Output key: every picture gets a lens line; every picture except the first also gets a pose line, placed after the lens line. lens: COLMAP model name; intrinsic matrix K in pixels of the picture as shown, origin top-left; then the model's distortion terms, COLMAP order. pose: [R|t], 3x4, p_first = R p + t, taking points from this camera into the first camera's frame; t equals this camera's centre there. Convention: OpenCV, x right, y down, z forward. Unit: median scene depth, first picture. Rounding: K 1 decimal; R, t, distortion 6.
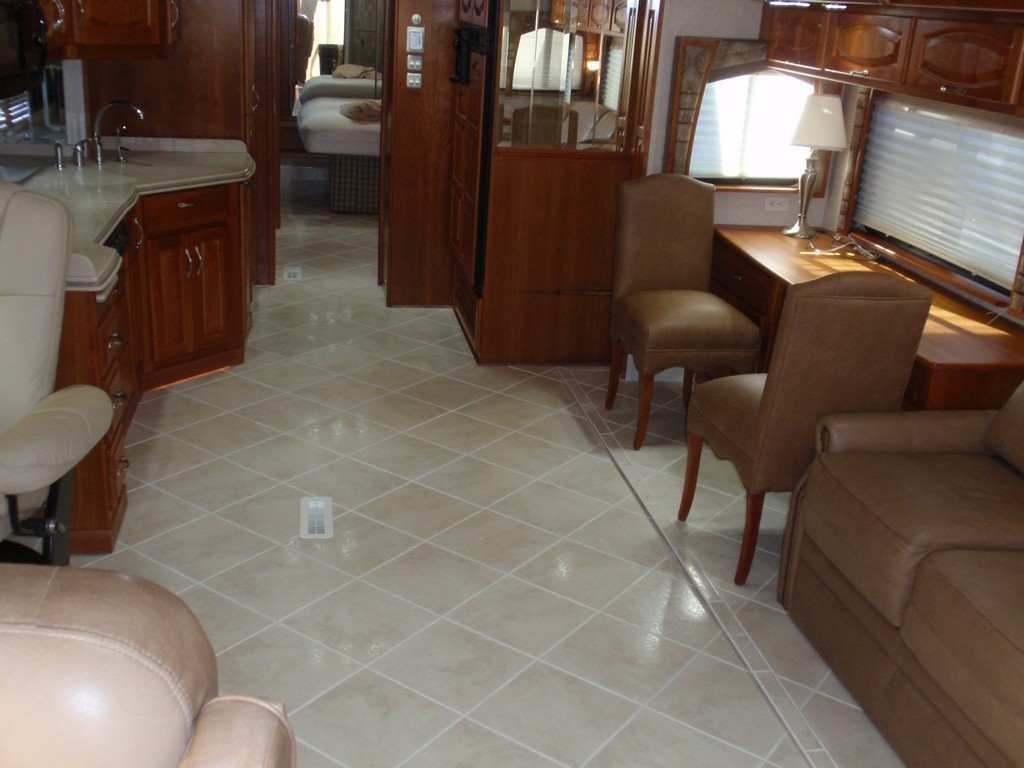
lens RADIAL K [[1114.2, 0, 497.1], [0, 1114.2, 388.6], [0, 0, 1]] dist [-0.026911, 0.078893]
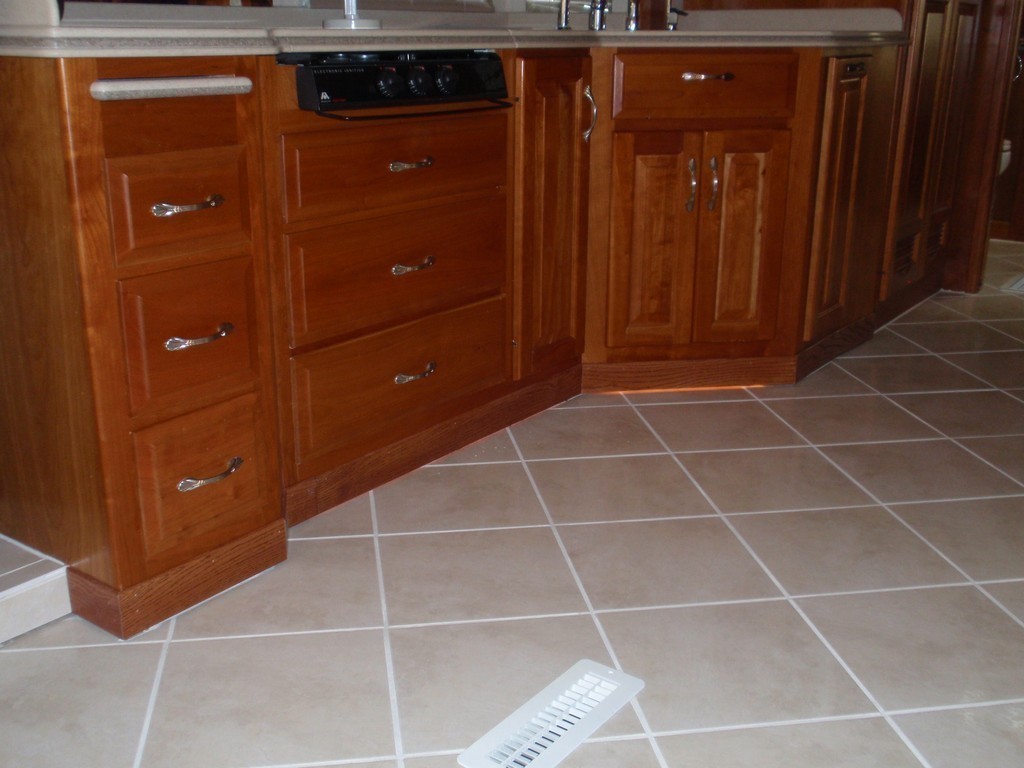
lens RADIAL K [[1114.2, 0, 497.1], [0, 1114.2, 388.6], [0, 0, 1]] dist [-0.026911, 0.078893]
pose [[0.701347, 0.170916, -0.692026, 0.063084], [-0.210901, 0.977118, 0.027586, -0.006123], [0.680906, 0.126602, 0.721345, 0.541621]]
